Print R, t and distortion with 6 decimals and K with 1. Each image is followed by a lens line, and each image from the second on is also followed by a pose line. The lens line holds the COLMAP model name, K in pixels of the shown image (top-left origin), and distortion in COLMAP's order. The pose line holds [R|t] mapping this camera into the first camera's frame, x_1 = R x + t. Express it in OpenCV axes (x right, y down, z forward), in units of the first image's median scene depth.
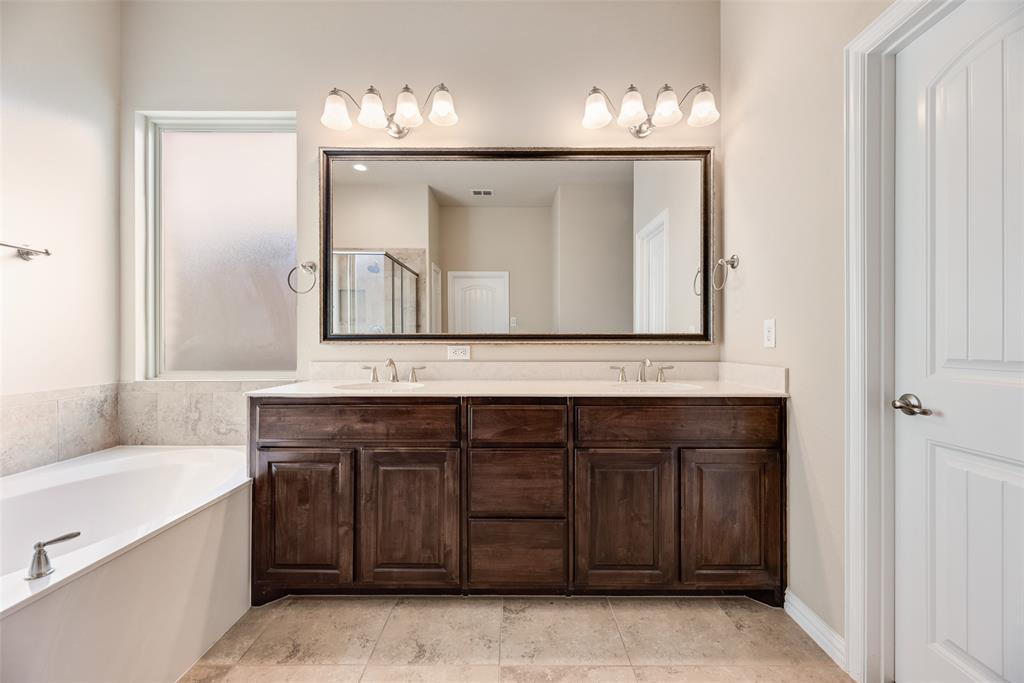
lens RADIAL K [[412.5, 0, 515.1], [0, 412.5, 341.3], [0, 0, 1]] dist [-0.000082, 0.000288]
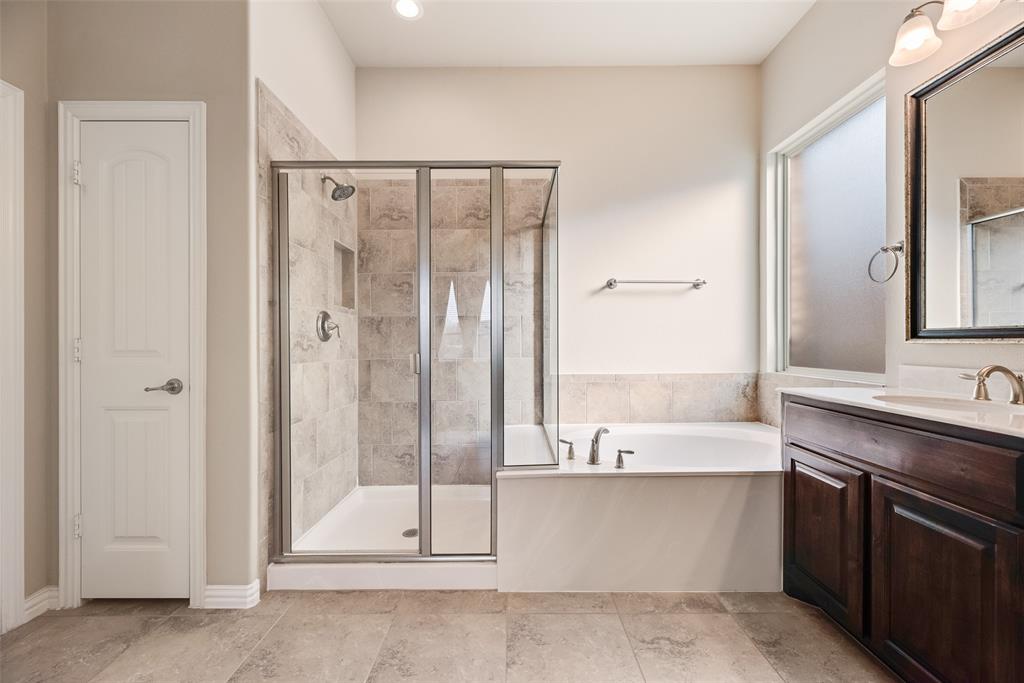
lens RADIAL K [[412.5, 0, 513.2], [0, 412.5, 343.8], [0, 0, 1]] dist [-0.000082, 0.000288]
pose [[0.000910, 0.003908, -0.999992, 0.397925], [0.004588, 0.999982, 0.003912, 0.002916], [0.999989, -0.004591, 0.000892, 0.301661]]
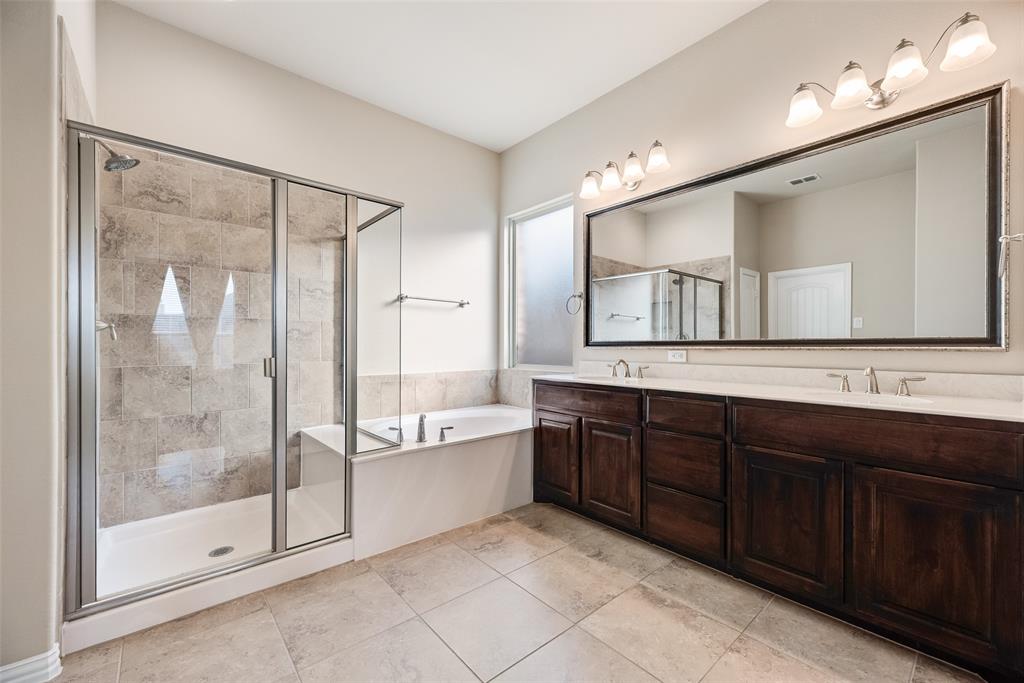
lens RADIAL K [[412.5, 0, 515.1], [0, 412.5, 346.4], [0, 0, 1]] dist [-0.000082, 0.000288]
pose [[0.655663, 0.000658, -0.755053, 0.580091], [-0.001832, 0.999998, -0.000720, 0.001090], [0.755051, 0.001856, 0.655663, -0.170453]]
